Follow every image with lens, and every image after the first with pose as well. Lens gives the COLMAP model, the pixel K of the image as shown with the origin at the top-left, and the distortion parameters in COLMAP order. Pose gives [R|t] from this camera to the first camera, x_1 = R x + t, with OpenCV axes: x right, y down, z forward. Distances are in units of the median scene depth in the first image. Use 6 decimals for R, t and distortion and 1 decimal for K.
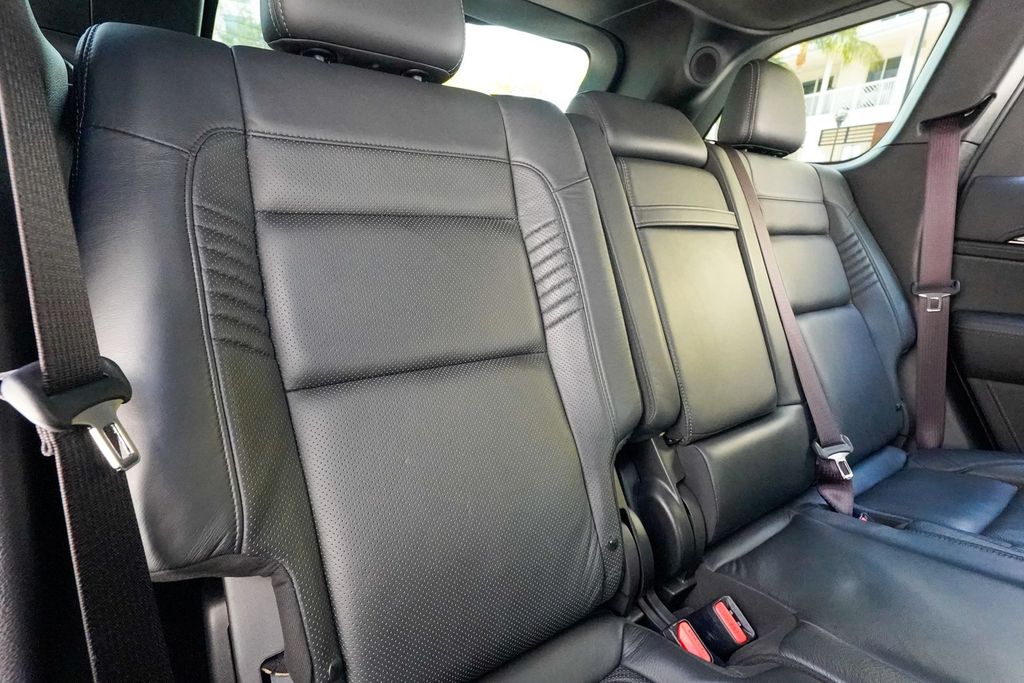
lens RADIAL K [[472.7, 0, 504.9], [0, 472.7, 342.1], [0, 0, 1]] dist [-0.006335, 0.001777]
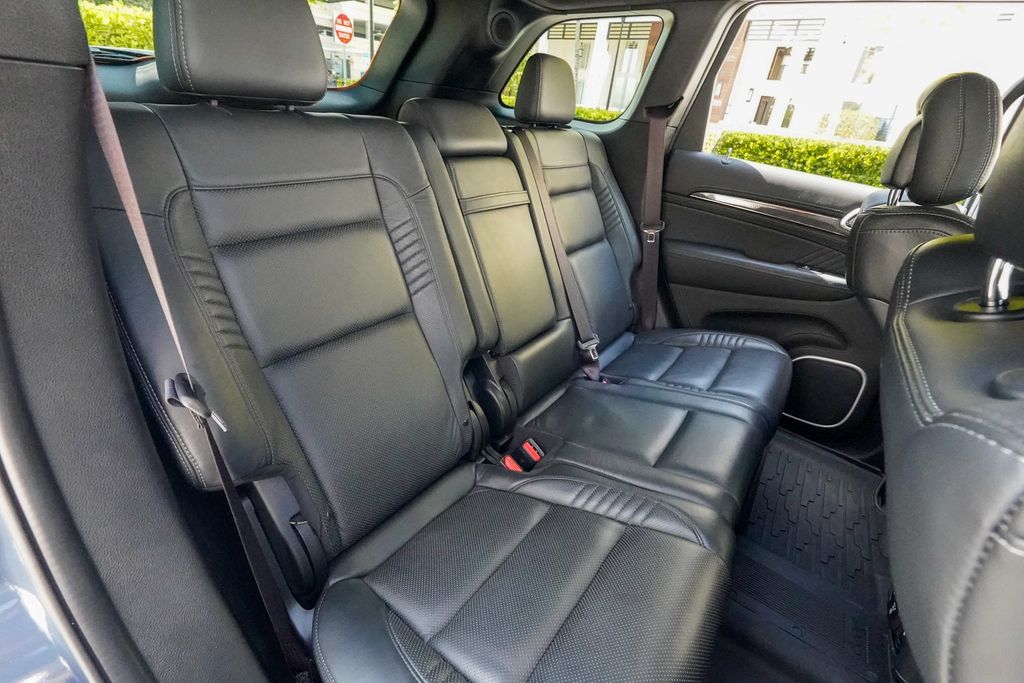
lens RADIAL K [[472.7, 0, 512.8], [0, 472.7, 341.7], [0, 0, 1]] dist [-0.006335, 0.001777]
pose [[0.922549, -0.127504, 0.364205, -0.147405], [0.047723, 0.974286, 0.220202, -0.163487], [-0.382917, -0.185766, 0.904912, -0.405193]]
